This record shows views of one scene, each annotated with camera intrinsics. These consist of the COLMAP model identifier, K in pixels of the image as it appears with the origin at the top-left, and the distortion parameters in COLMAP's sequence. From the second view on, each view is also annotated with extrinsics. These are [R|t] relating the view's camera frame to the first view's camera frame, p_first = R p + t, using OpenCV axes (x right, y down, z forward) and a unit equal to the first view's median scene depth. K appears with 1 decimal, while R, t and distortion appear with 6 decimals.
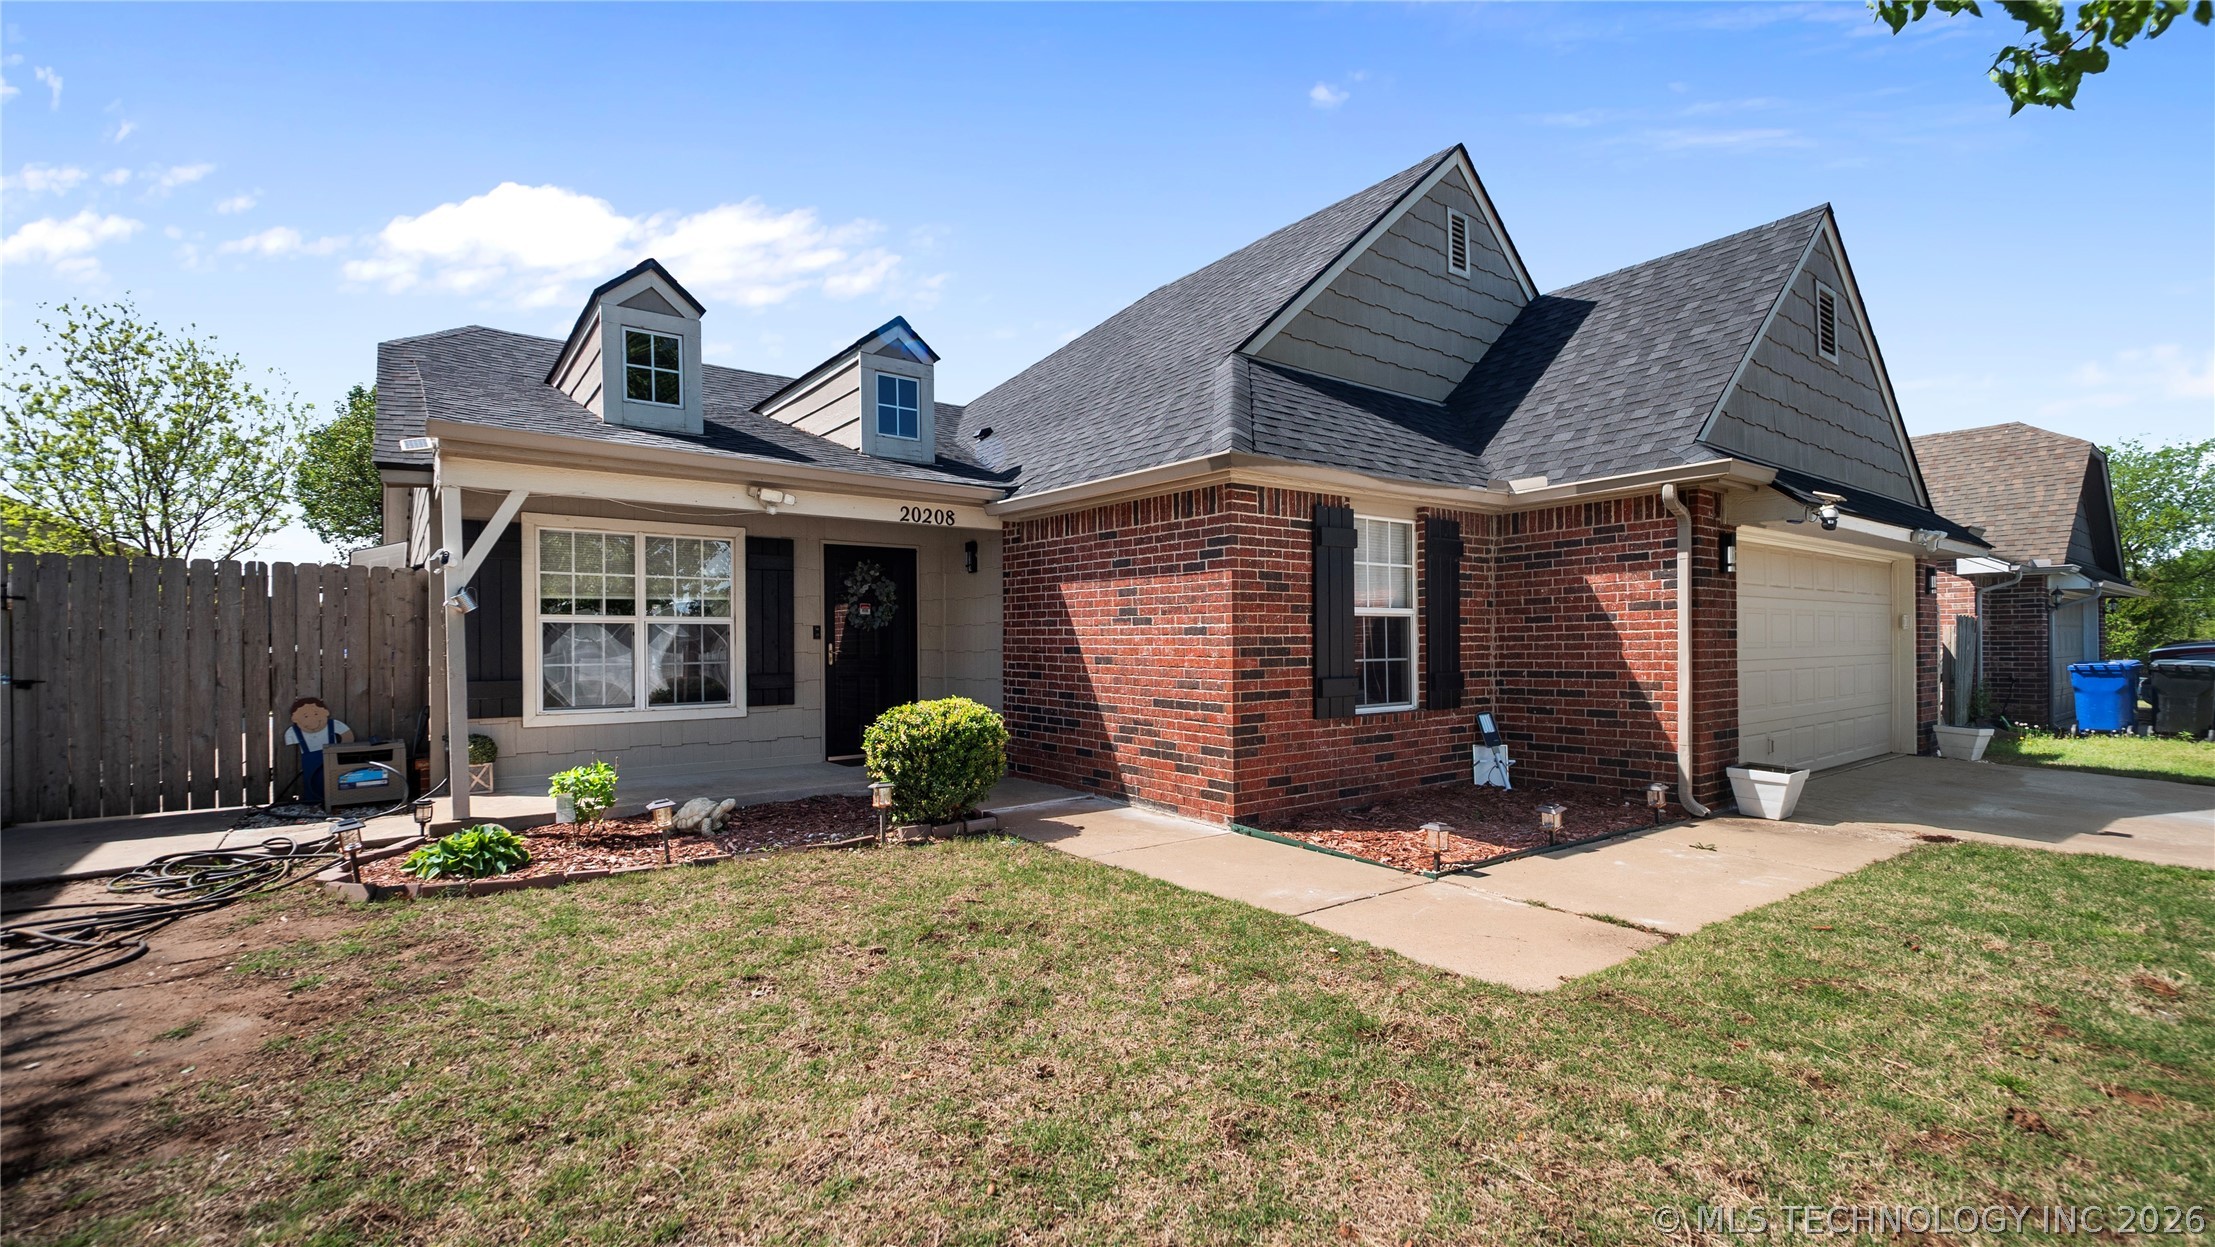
lens RADIAL K [[945.9, 0, 1114.3], [0, 945.9, 633.2], [0, 0, 1]] dist [0.008442, -0.005825]
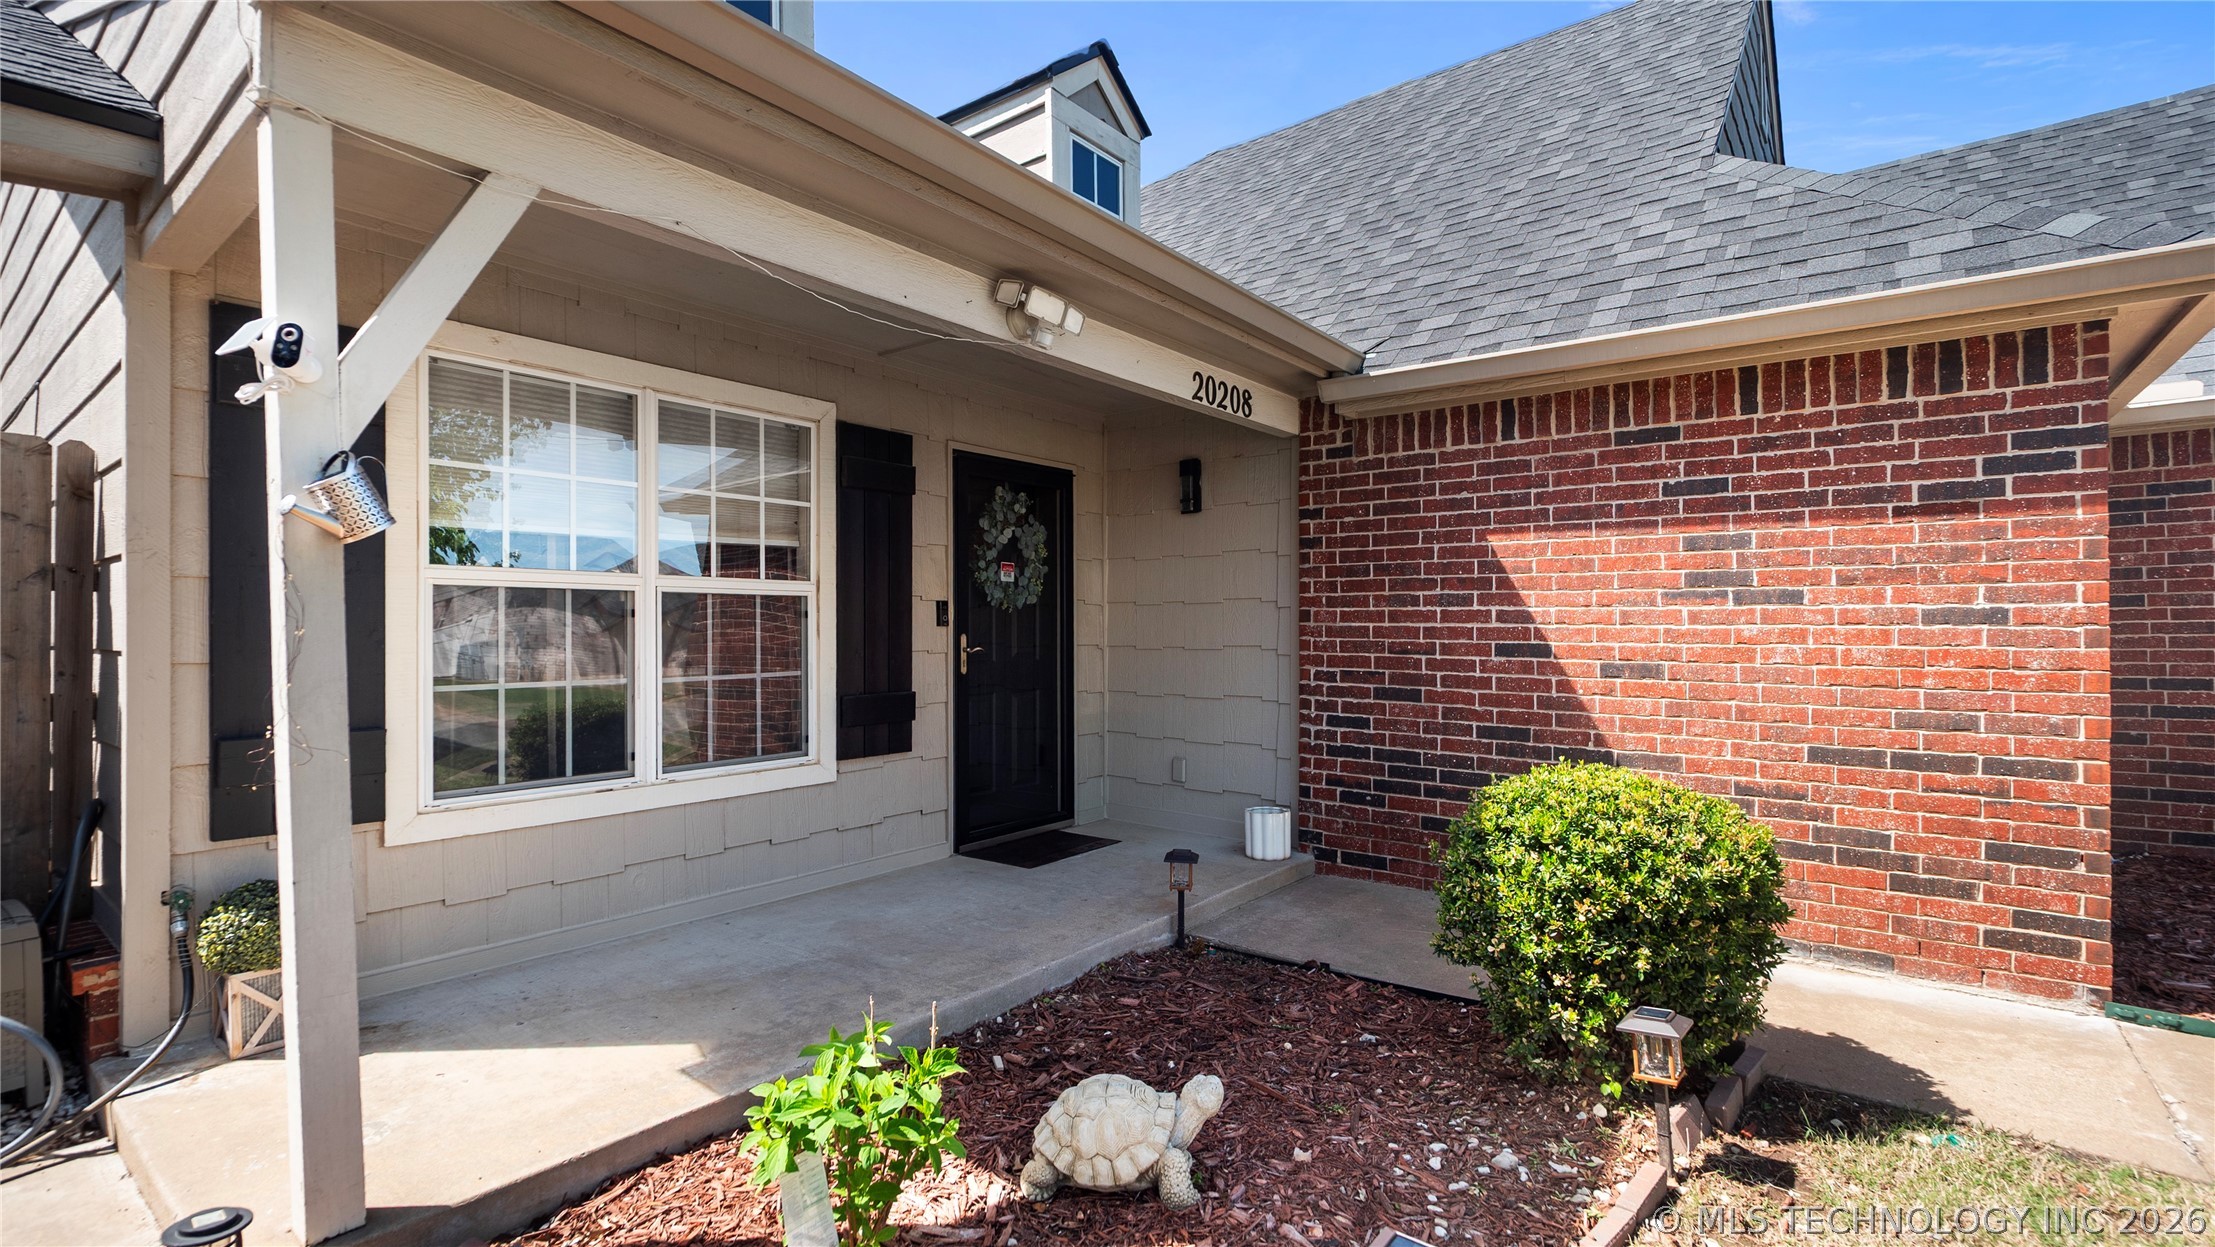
lens RADIAL K [[990.0, 0, 1100.1], [0, 990.0, 619.7], [0, 0, 1]] dist [-0.001388, -0.000955]
pose [[0.969698, 0.004693, 0.244263, -0.428091], [-0.005498, 0.999981, 0.002614, 0.000447], [-0.244247, -0.003878, 0.969705, 0.516245]]
